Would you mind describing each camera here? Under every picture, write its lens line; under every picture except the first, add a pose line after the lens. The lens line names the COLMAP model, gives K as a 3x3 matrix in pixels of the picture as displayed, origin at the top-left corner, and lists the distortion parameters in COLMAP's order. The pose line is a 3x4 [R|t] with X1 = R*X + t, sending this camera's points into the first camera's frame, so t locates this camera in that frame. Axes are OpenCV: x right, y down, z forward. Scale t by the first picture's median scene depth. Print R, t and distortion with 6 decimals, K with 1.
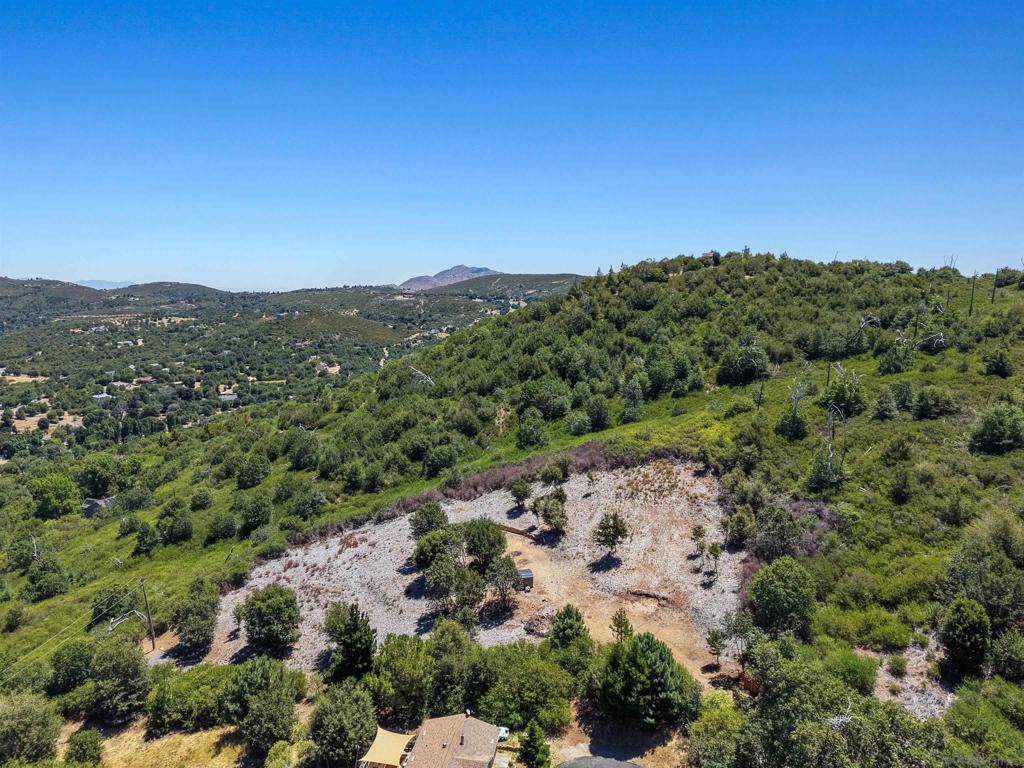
lens RADIAL K [[669.0, 0, 517.1], [0, 669.0, 384.9], [0, 0, 1]] dist [0.046604, -0.056680]
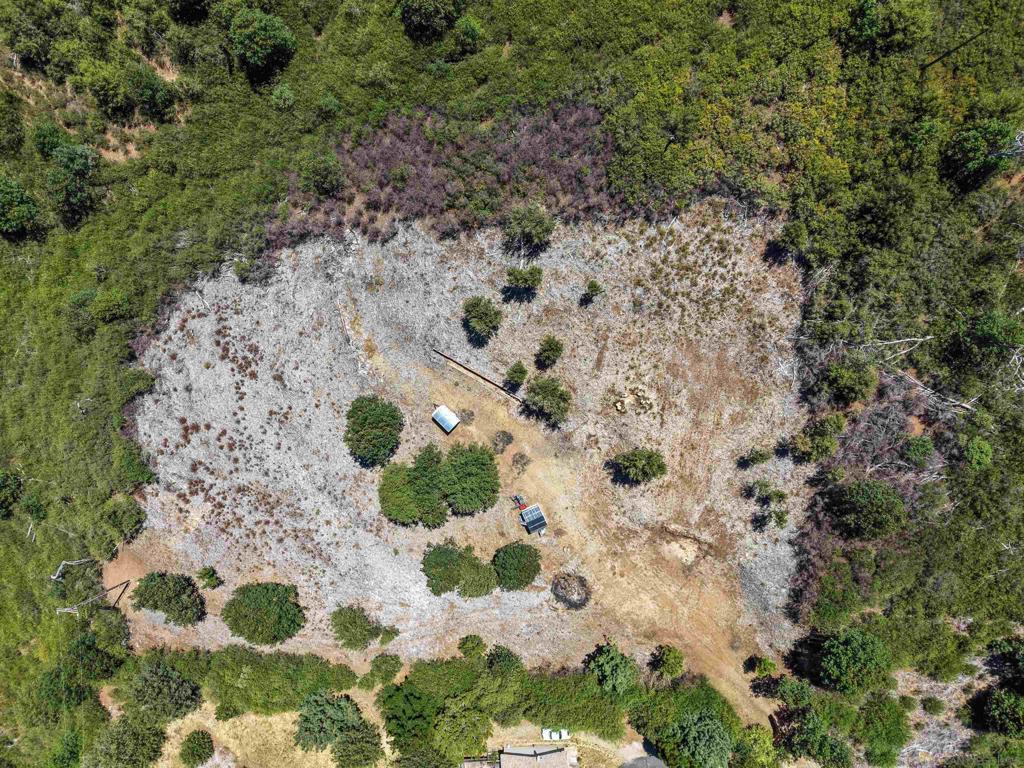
lens RADIAL K [[669.0, 0, 517.1], [0, 669.0, 384.9], [0, 0, 1]] dist [0.046604, -0.056680]
pose [[0.972557, -0.232598, -0.005542, 0.025059], [0.050589, 0.188155, 0.980836, -0.413462], [-0.227098, -0.954199, 0.194759, 0.774598]]
